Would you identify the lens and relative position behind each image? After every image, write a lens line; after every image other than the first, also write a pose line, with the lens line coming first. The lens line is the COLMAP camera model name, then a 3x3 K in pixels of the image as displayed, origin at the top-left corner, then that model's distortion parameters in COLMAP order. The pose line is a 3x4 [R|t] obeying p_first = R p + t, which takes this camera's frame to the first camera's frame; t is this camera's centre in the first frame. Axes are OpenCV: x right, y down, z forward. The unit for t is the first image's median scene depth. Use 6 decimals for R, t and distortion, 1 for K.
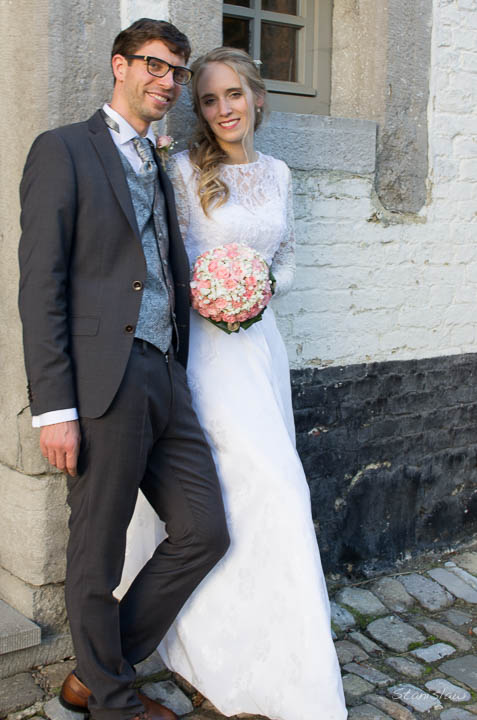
lens RADIAL K [[1026.0, 0, 238.1], [0, 1026.0, 284.9], [0, 0, 1]] dist [-0.143411, 0.099181]
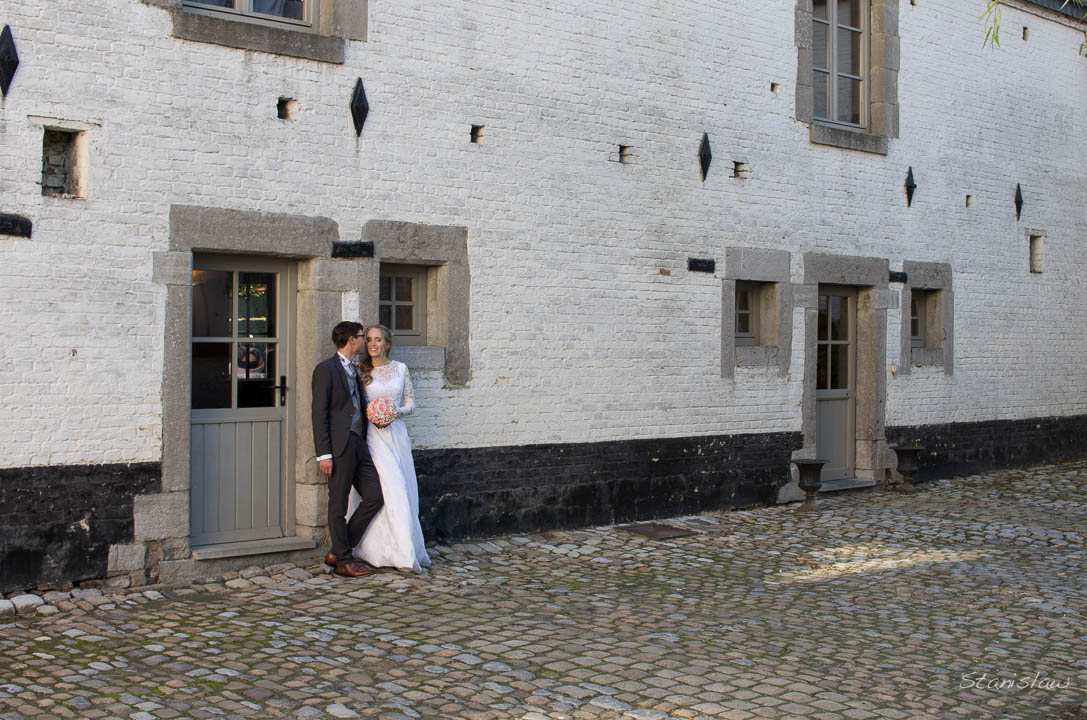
lens RADIAL K [[1525.9, 0, 541.9], [0, 1525.9, 321.2], [0, 0, 1]] dist [-0.143783, 0.078783]
pose [[0.996972, -0.019220, 0.075348, 0.094629], [0.026326, 0.995178, -0.094487, 0.124861], [-0.073168, 0.096184, 0.992671, -2.582545]]
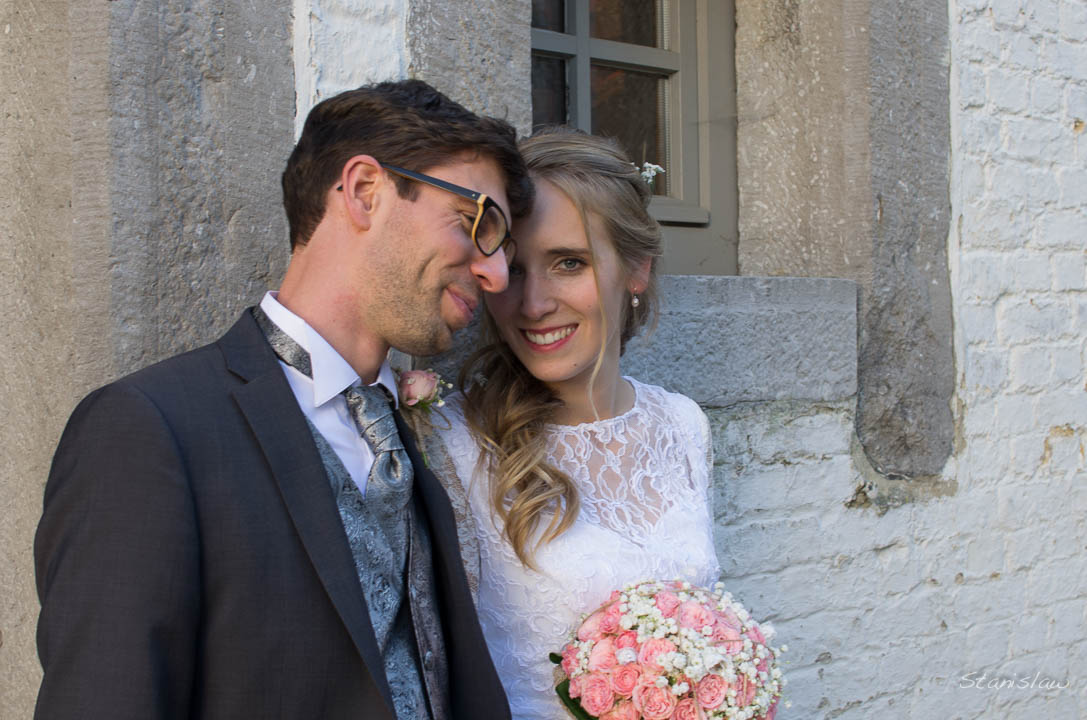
lens RADIAL K [[1549.0, 0, 457.2], [0, 1549.0, 299.9], [0, 0, 1]] dist [-0.143411, 0.099181]
pose [[0.999024, -0.027996, 0.034167, -0.061719], [0.031193, 0.994802, -0.096928, -0.092047], [-0.031276, 0.097899, 0.994705, 0.339057]]
